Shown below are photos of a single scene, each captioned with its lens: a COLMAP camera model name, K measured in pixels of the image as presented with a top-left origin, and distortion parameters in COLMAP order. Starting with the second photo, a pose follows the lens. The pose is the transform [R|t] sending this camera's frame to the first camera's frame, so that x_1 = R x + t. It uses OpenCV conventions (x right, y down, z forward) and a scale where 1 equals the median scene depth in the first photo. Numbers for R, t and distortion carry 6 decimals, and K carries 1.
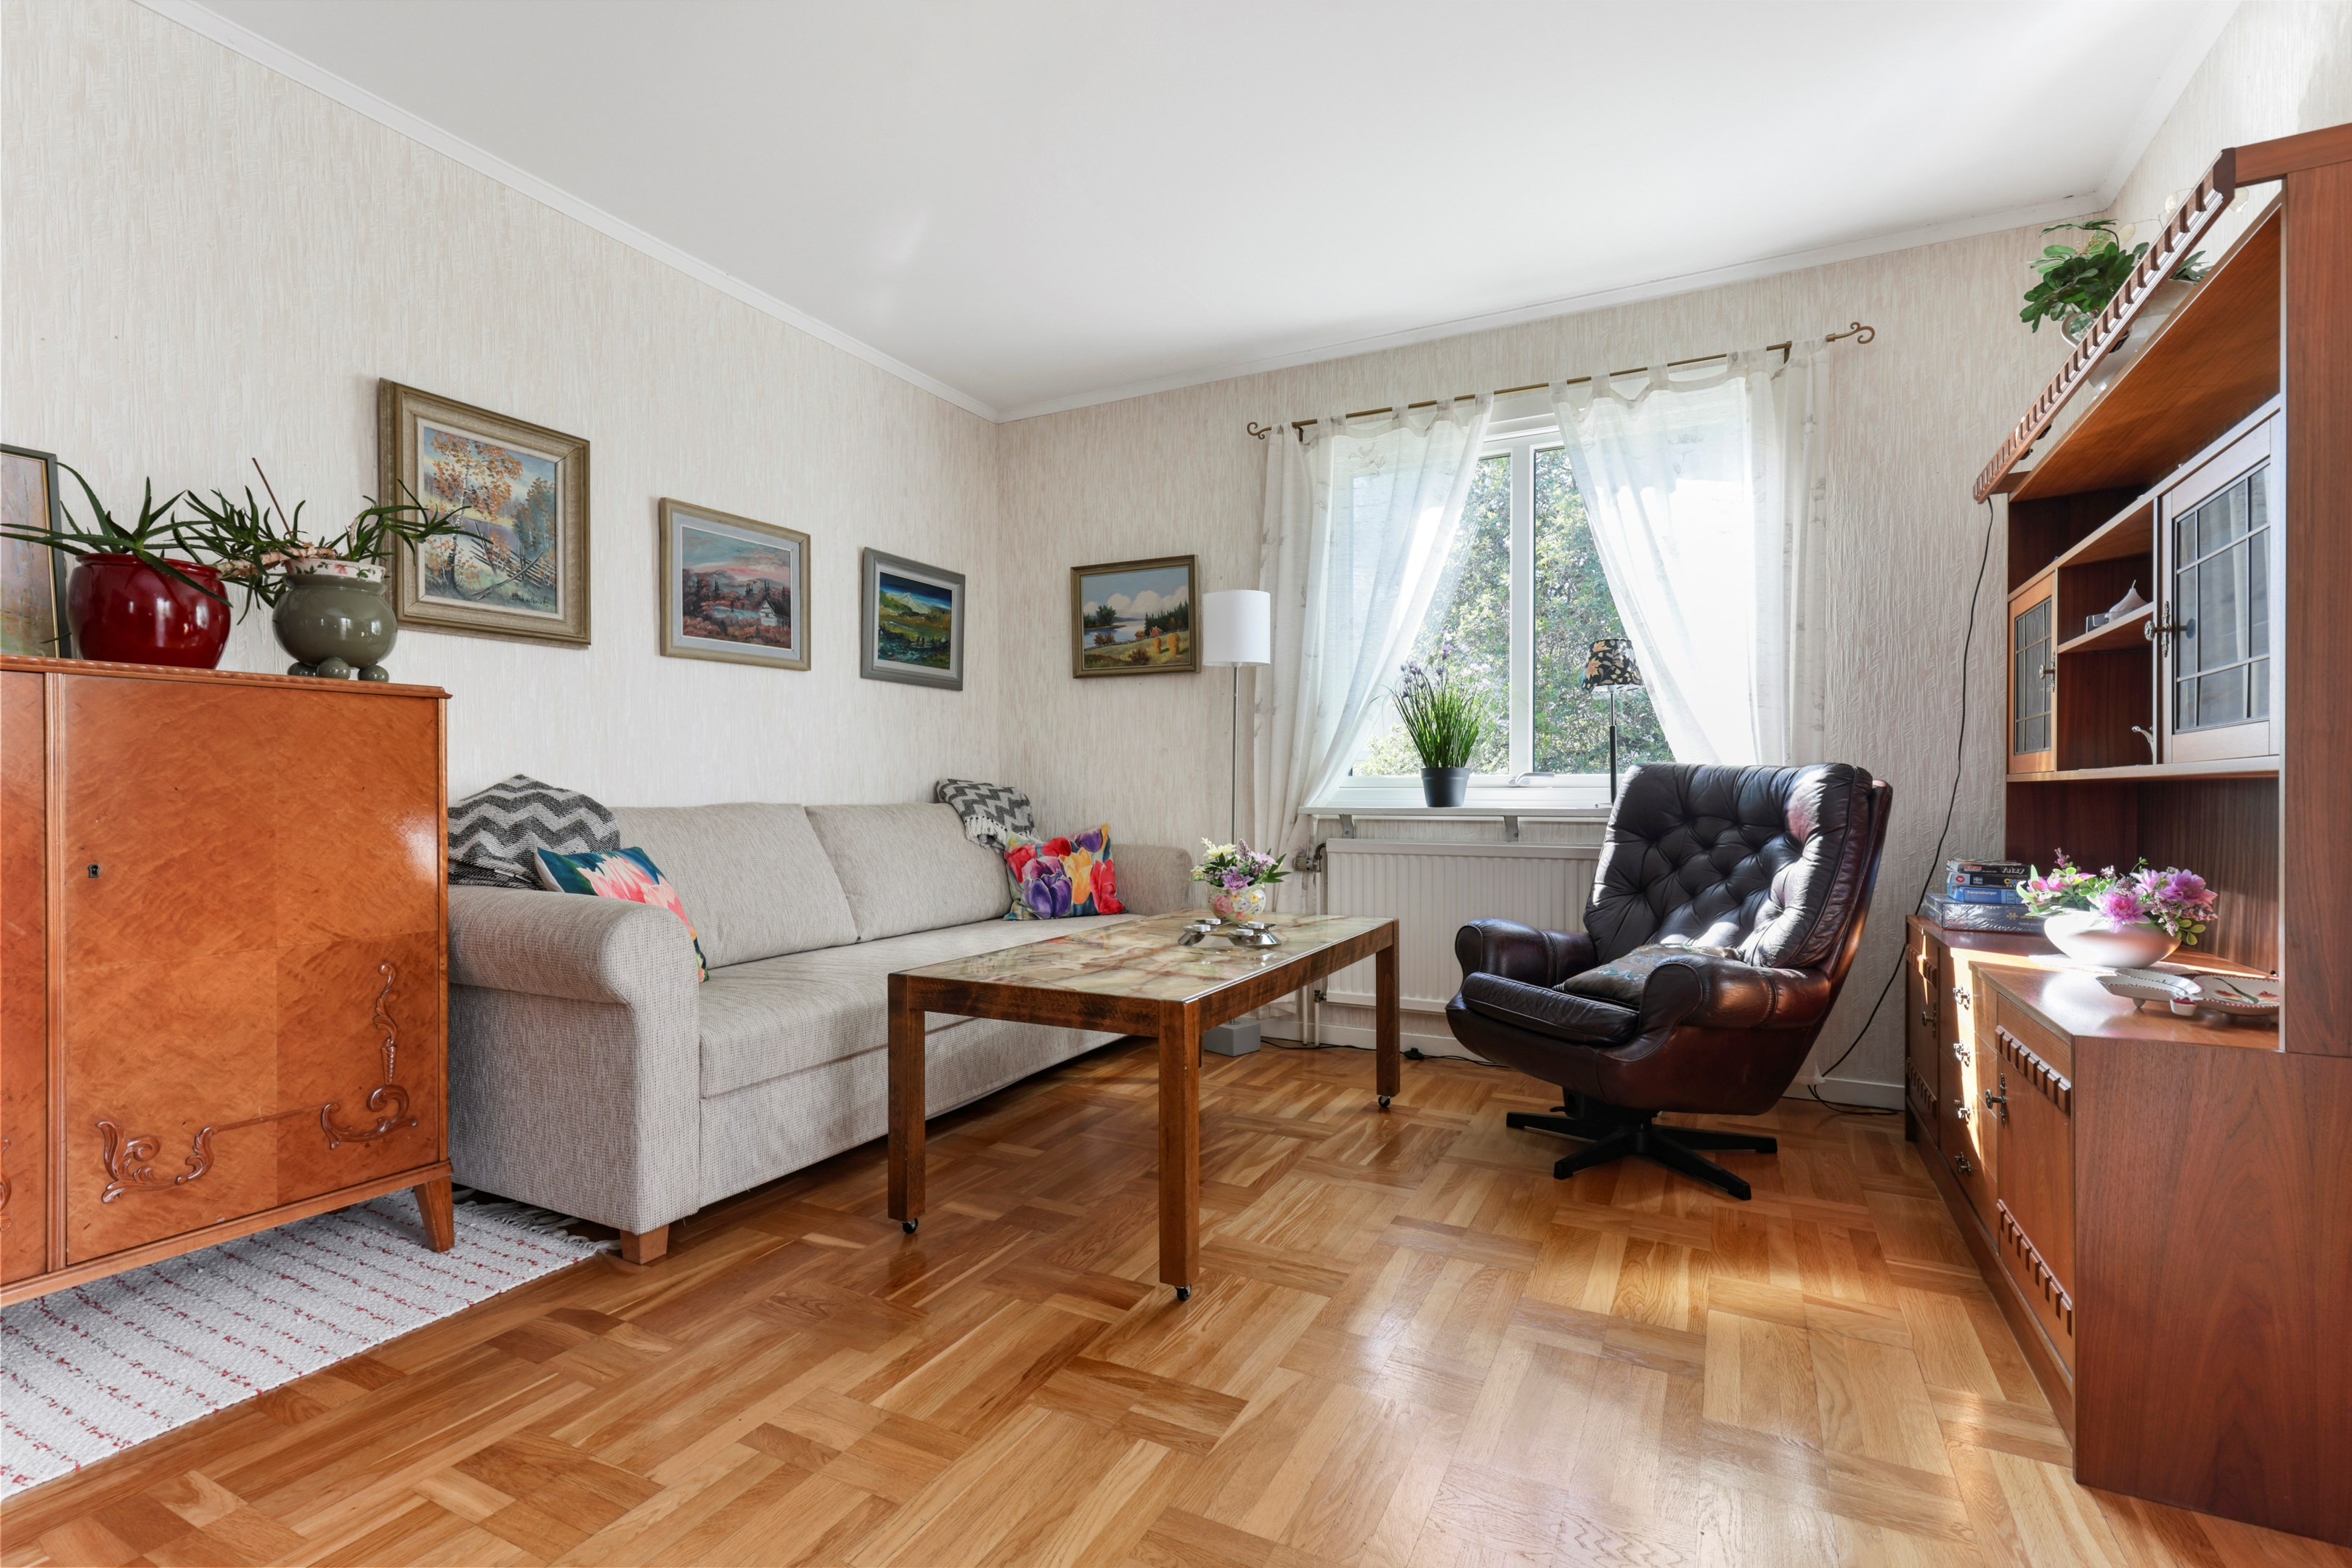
lens RADIAL K [[1077.1, 0, 1175.6], [0, 1077.1, 792.7], [0, 0, 1]] dist [0.004581, 0.000484]
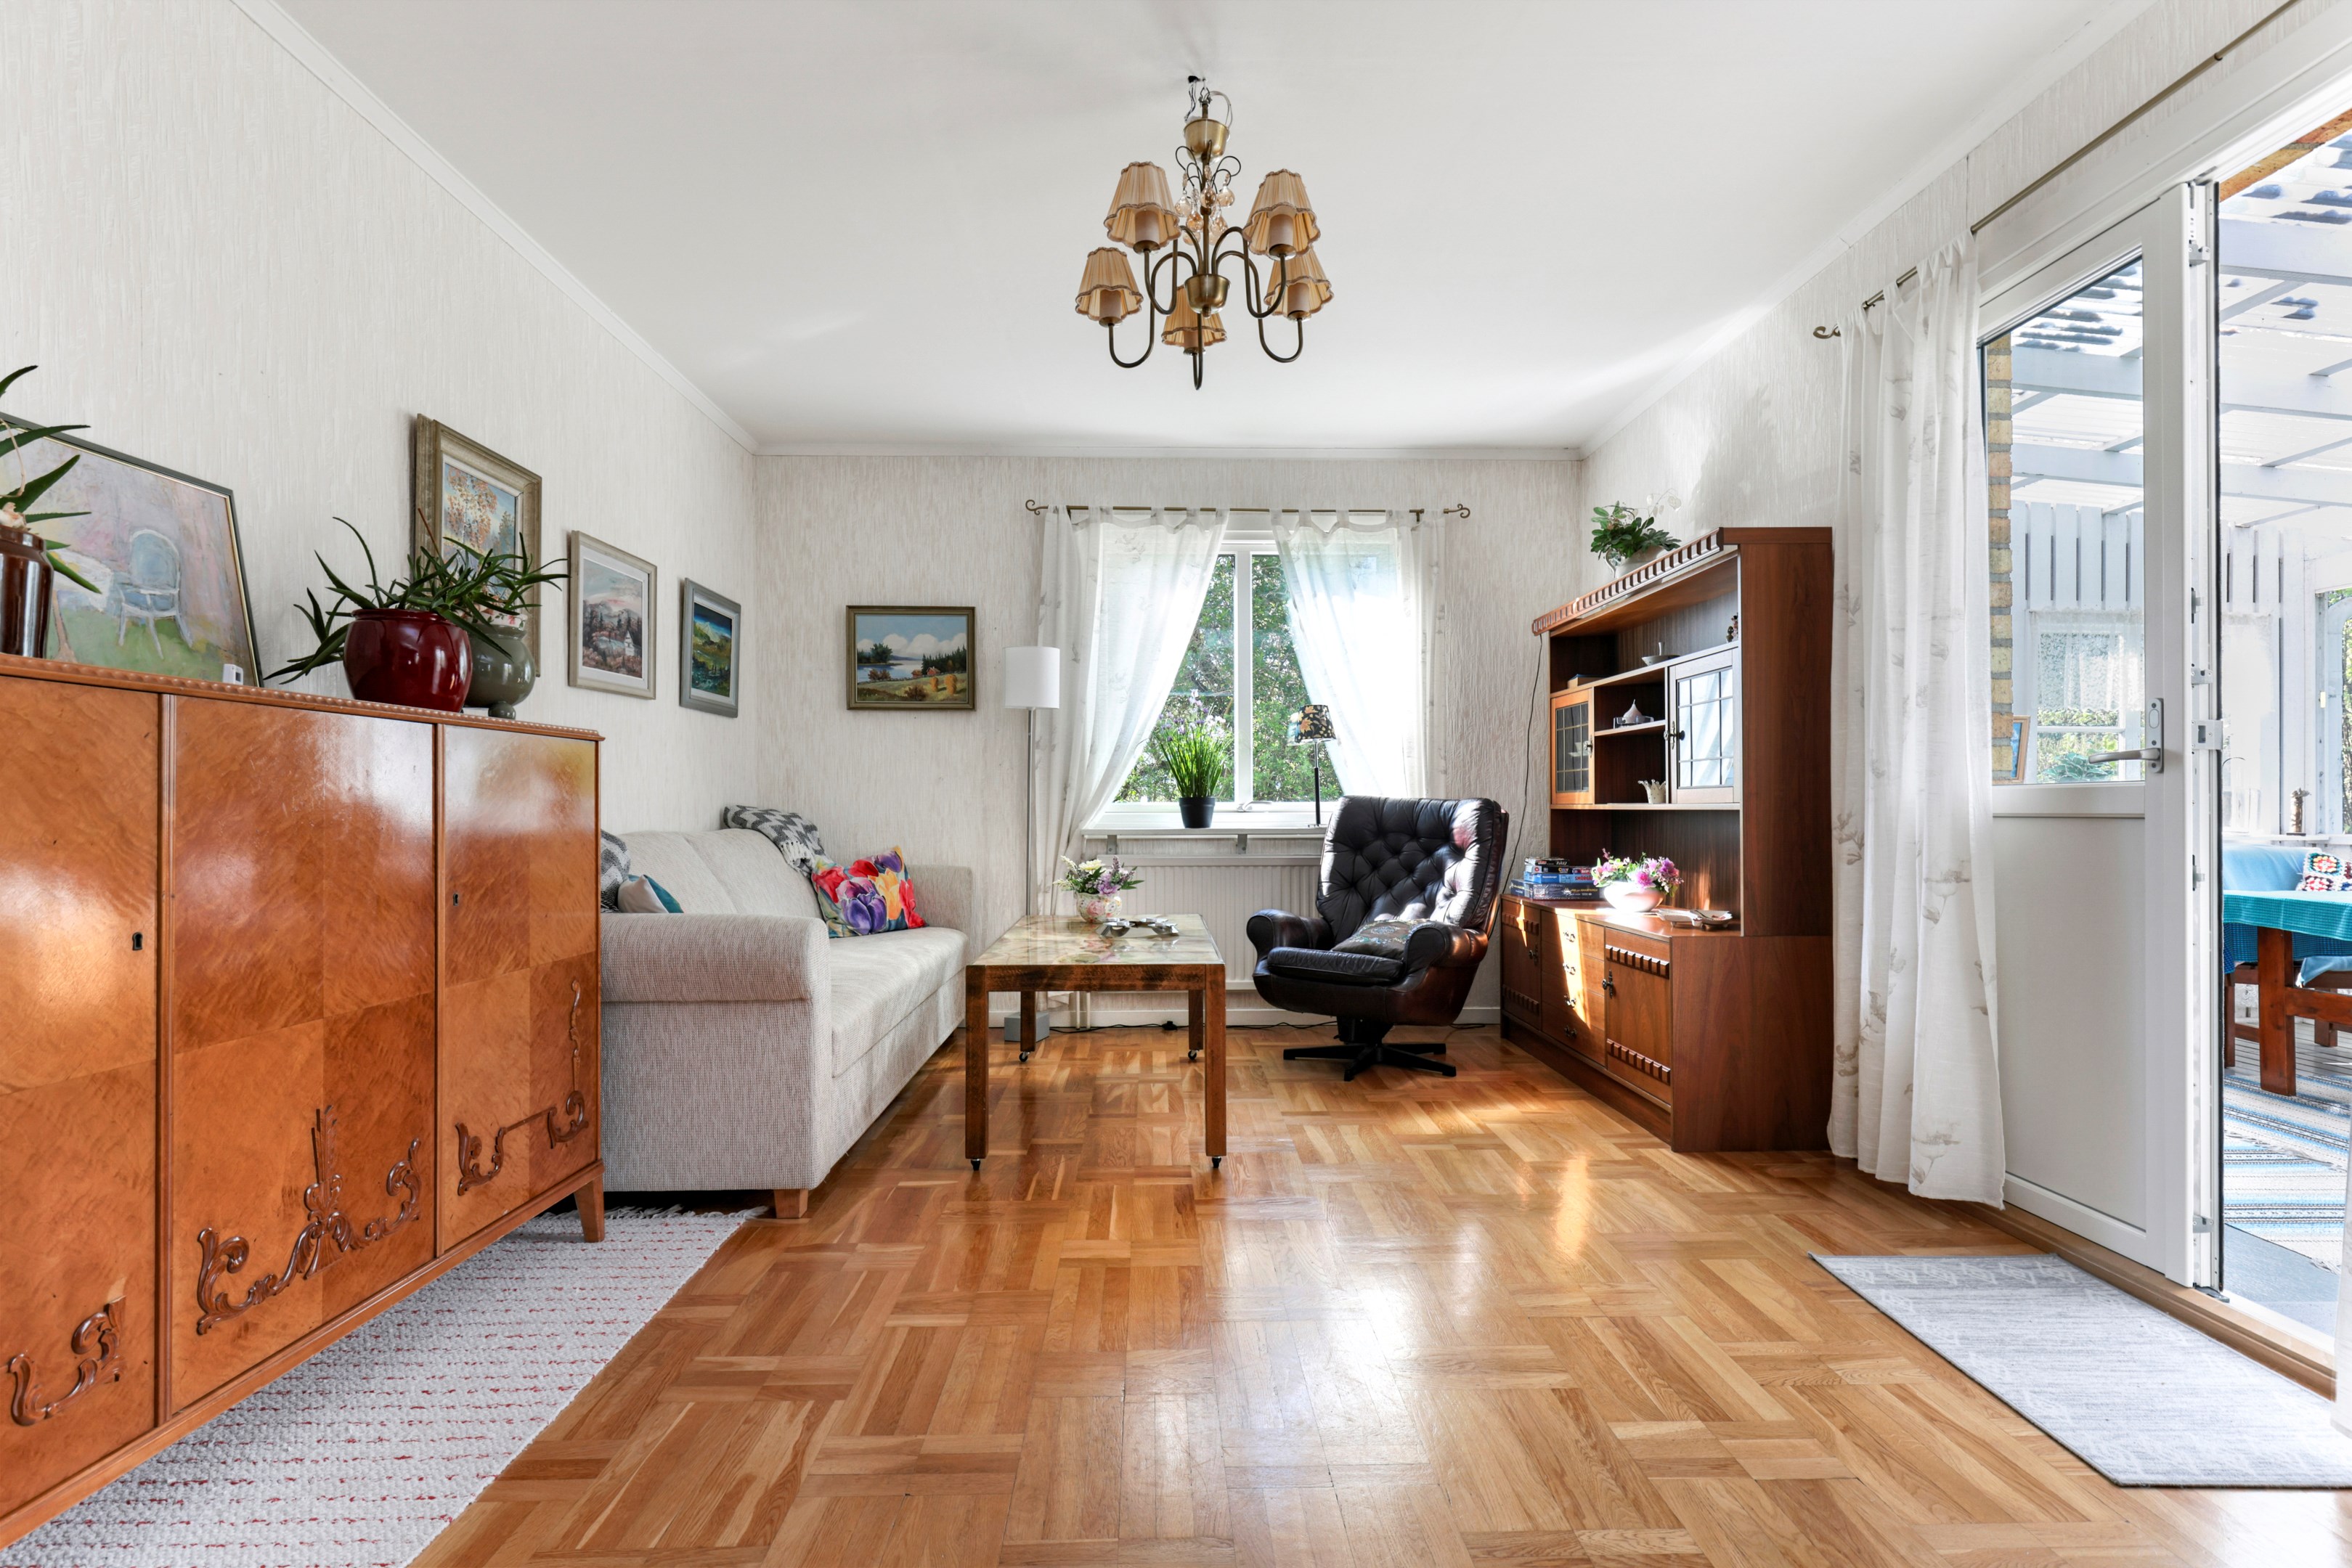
lens RADIAL K [[1213.1, 0, 1173.9], [0, 1213.1, 793.7], [0, 0, 1]] dist [-0.001608, 0.001166]
pose [[0.867054, 0.003778, 0.498199, -0.538688], [0.002534, 0.999925, -0.011993, -0.011337], [-0.498207, 0.011661, 0.866980, -0.254420]]
